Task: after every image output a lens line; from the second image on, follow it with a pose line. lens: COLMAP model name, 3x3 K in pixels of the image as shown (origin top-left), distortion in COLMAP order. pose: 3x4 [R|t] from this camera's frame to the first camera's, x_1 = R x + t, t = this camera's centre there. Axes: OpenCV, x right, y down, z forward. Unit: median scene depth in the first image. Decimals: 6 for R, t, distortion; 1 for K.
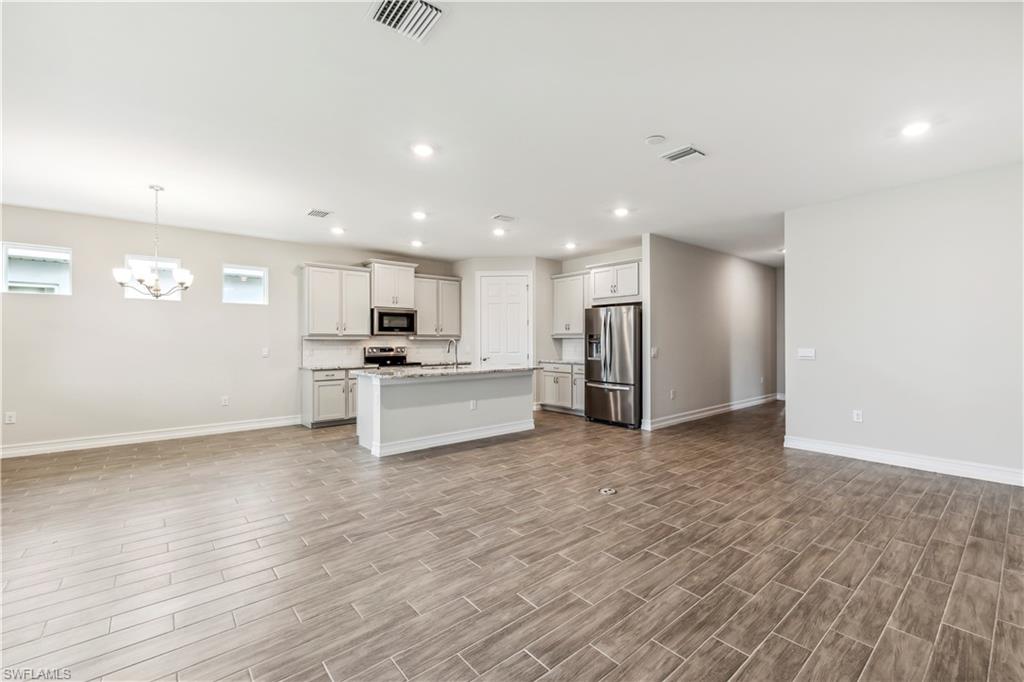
lens RADIAL K [[425.0, 0, 512.0], [0, 425.0, 341.0], [0, 0, 1]] dist [-0.000445, -0.000120]
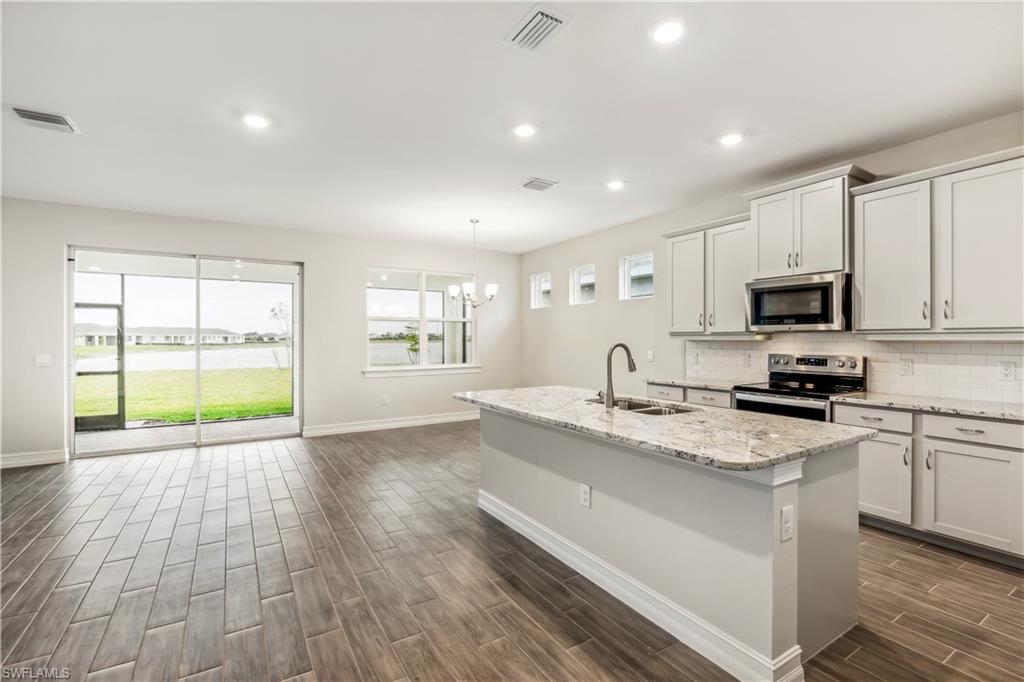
lens RADIAL K [[456.8, 0, 512.0], [0, 456.8, 341.0], [0, 0, 1]] dist [0.000170, 0.000011]
pose [[-0.142440, 0.010691, -0.989746, 0.300631], [0.007777, 0.999923, 0.009681, -0.011153], [0.989773, -0.006319, -0.142512, 0.782374]]
